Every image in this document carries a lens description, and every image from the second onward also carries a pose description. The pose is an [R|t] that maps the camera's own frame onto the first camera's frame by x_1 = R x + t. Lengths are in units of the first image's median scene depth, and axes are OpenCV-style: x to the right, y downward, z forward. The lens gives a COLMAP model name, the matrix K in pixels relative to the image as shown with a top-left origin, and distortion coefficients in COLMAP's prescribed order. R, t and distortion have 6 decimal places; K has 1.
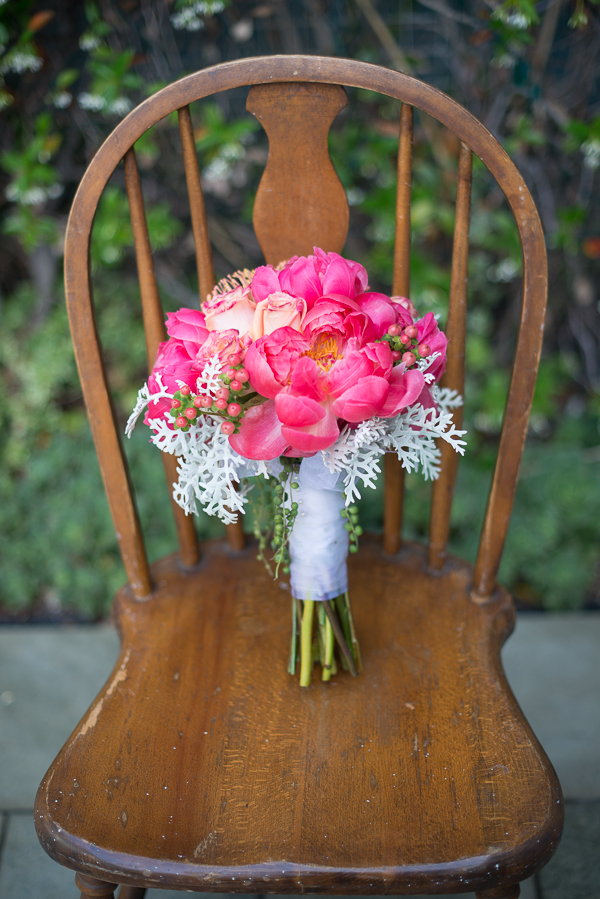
lens RADIAL K [[1326.7, 0, 300.0], [0, 1326.7, 449.5], [0, 0, 1]] dist [-0.197887, 0.091693]
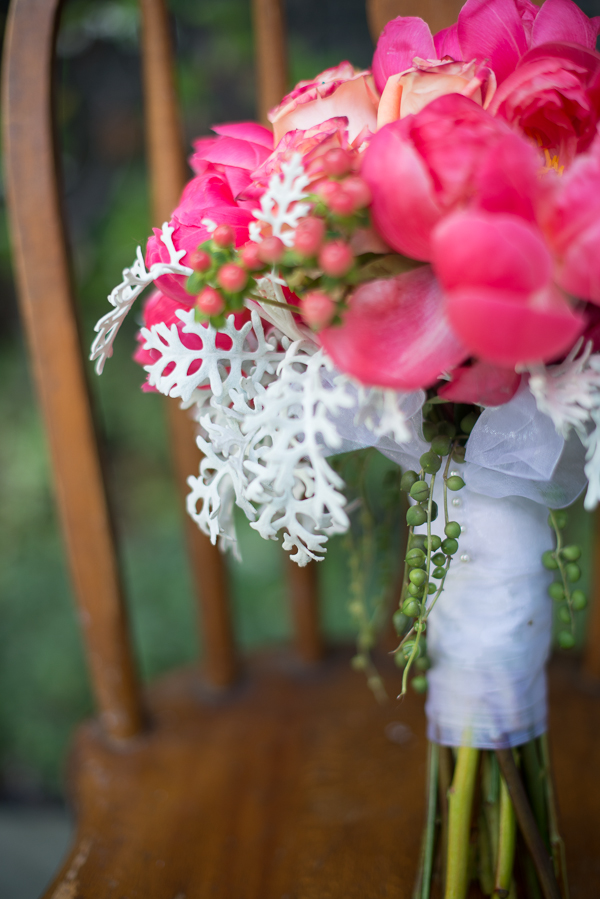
lens RADIAL K [[1326.7, 0, 300.0], [0, 1326.7, 449.5], [0, 0, 1]] dist [-0.197887, 0.091693]
pose [[0.998646, 0.032847, -0.040342, -0.038775], [-0.038796, 0.986855, -0.156884, 0.088384], [0.034659, 0.158237, 0.986793, 0.548297]]
